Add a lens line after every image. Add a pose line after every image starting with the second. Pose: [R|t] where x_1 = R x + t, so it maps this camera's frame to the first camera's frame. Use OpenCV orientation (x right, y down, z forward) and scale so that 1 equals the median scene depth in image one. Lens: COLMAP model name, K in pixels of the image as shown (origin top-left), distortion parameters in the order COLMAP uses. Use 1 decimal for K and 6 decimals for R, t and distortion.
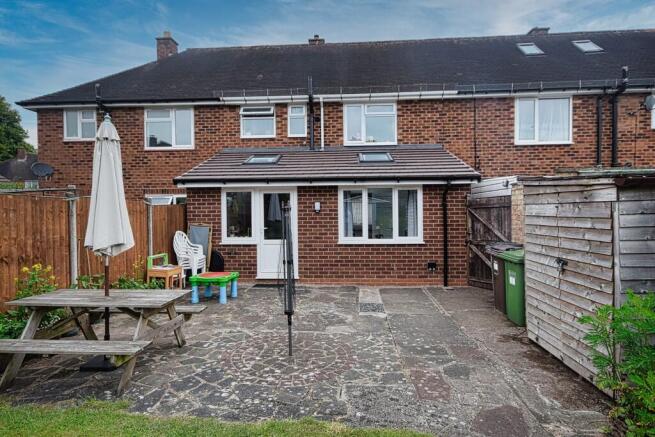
lens RADIAL K [[365.0, 0, 327.5], [0, 365.0, 218.5], [0, 0, 1]] dist [0.000125, 0.000362]
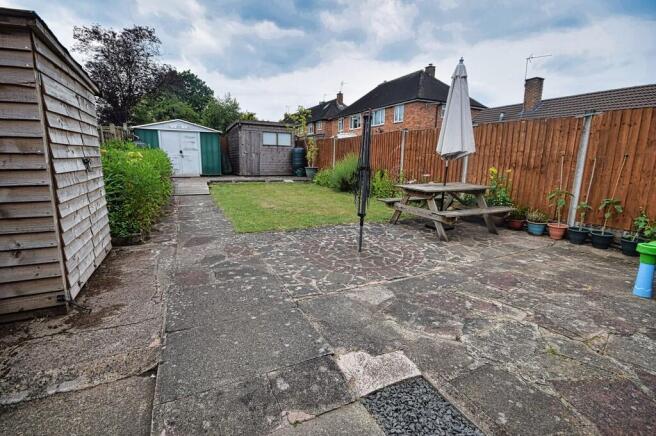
lens RADIAL K [[311.7, 0, 328.0], [0, 311.7, 218.0], [0, 0, 1]] dist [-0.002179, -0.001452]
pose [[-0.871956, 0.084079, -0.482310, 0.427835], [-0.017494, 0.979163, 0.202320, 0.075185], [0.489271, 0.184852, -0.852317, 1.695943]]
